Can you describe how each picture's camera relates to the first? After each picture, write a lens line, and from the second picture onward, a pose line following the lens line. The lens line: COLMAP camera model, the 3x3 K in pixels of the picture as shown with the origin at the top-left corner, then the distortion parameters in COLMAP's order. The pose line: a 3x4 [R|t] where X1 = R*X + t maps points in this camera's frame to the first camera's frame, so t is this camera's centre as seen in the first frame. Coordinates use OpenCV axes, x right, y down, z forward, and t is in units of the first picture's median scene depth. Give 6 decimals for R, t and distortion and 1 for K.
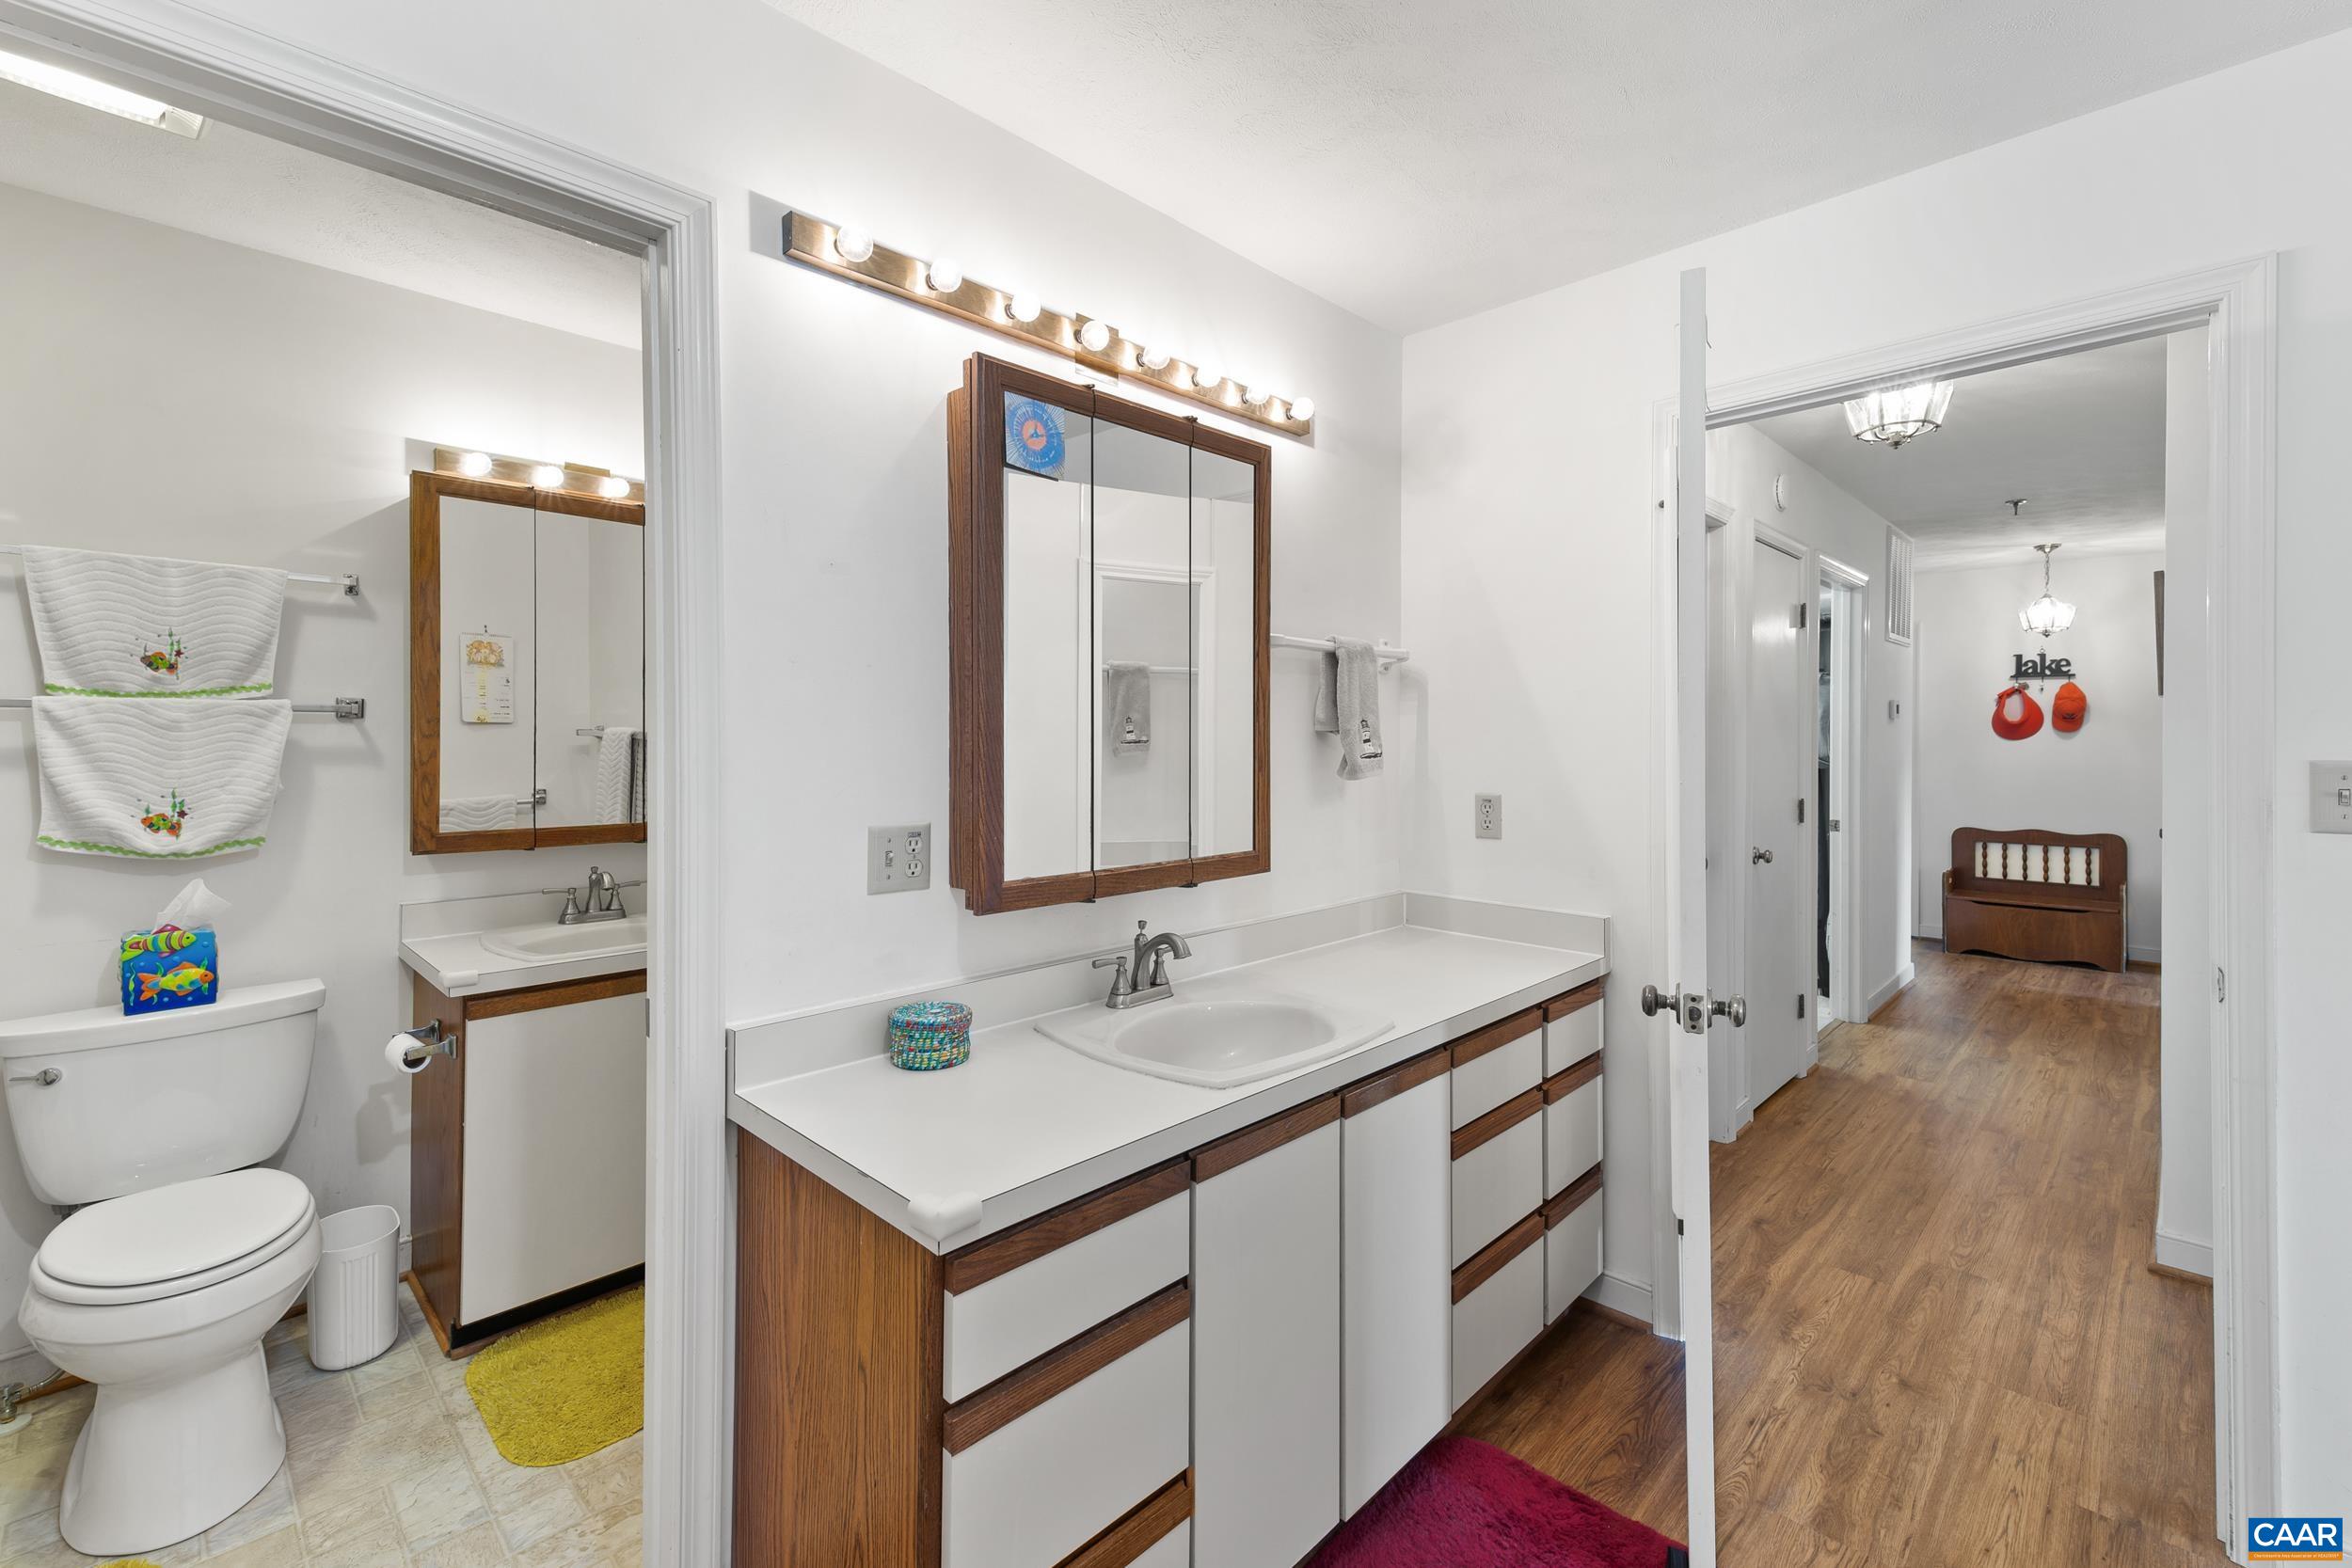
lens RADIAL K [[992.5, 0, 1188.7], [0, 992.5, 750.6], [0, 0, 1]] dist [0.000907, -0.000005]
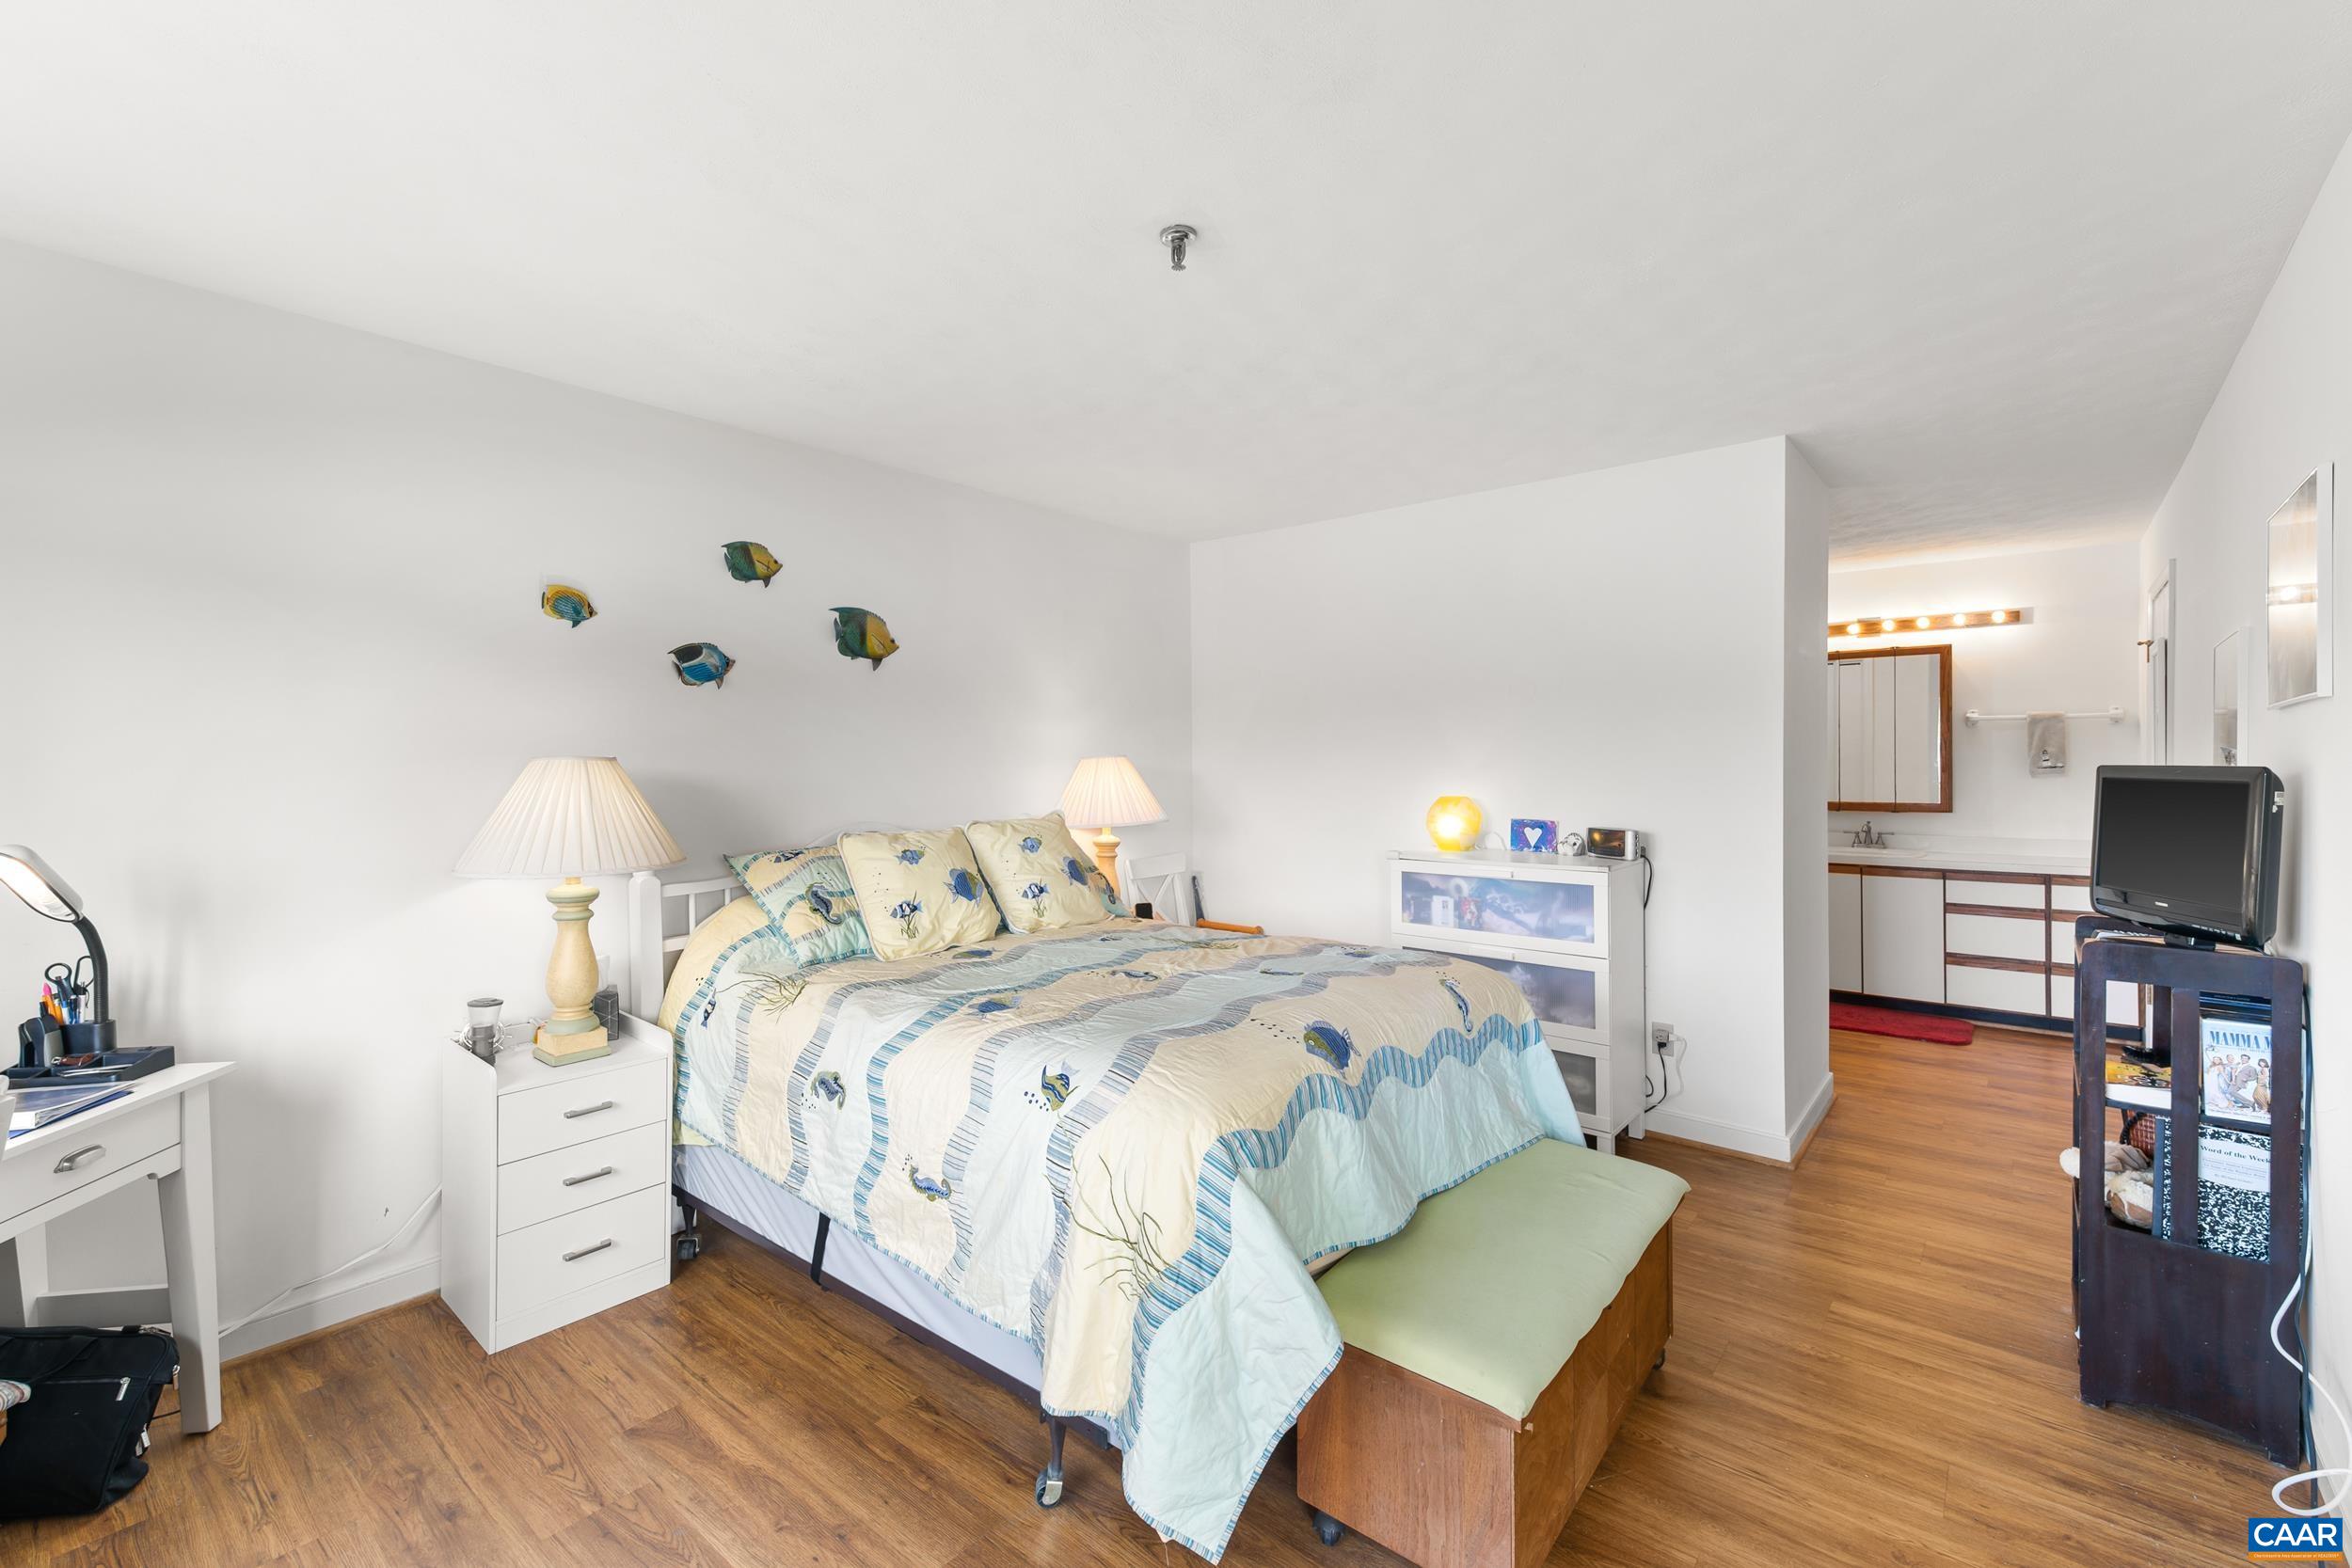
lens RADIAL K [[992.5, 0, 1188.7], [0, 992.5, 750.6], [0, 0, 1]] dist [0.000907, -0.000005]
pose [[0.084696, -0.002067, -0.996405, 2.447331], [-0.002654, 0.999994, -0.002300, -0.023960], [0.996403, 0.002839, 0.084690, -1.148245]]
